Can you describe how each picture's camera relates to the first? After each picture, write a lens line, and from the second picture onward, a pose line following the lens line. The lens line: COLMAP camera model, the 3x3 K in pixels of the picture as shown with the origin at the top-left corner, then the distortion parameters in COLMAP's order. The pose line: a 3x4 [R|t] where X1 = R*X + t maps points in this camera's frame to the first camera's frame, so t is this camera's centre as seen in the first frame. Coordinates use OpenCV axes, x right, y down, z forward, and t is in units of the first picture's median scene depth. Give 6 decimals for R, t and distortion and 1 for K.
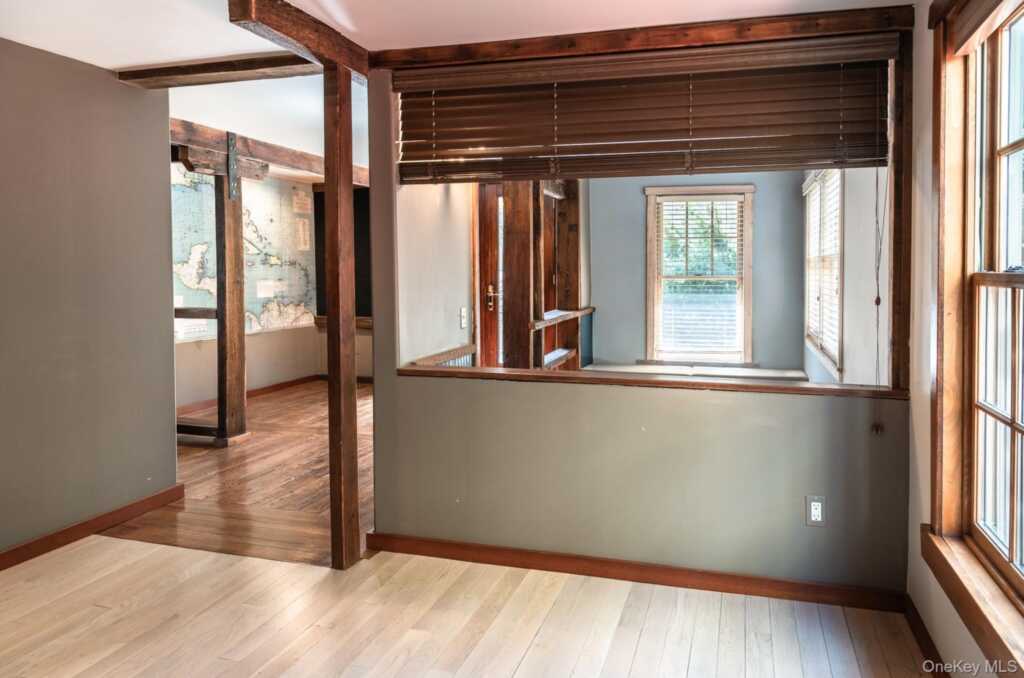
lens RADIAL K [[768.3, 0, 510.6], [0, 768.3, 384.4], [0, 0, 1]] dist [0.001248, 0.000654]
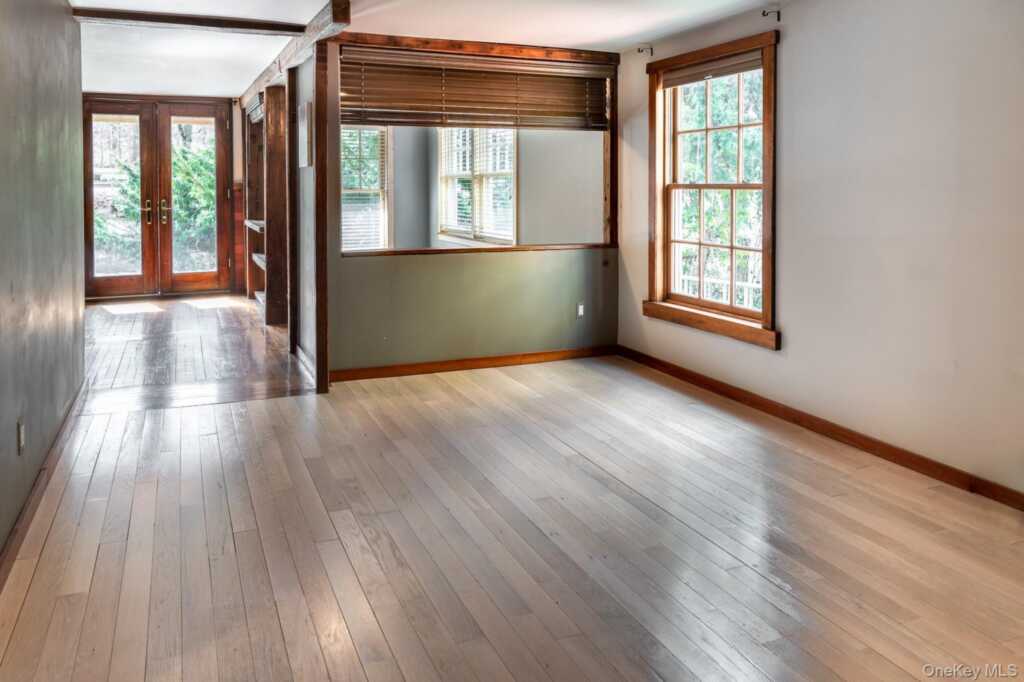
lens RADIAL K [[768.3, 0, 510.6], [0, 768.3, 386.4], [0, 0, 1]] dist [0.001248, 0.000654]
pose [[0.768642, -0.163487, 0.618435, -1.007720], [0.096573, 0.985365, 0.140458, 0.067279], [-0.632347, -0.048237, 0.773182, -0.415528]]
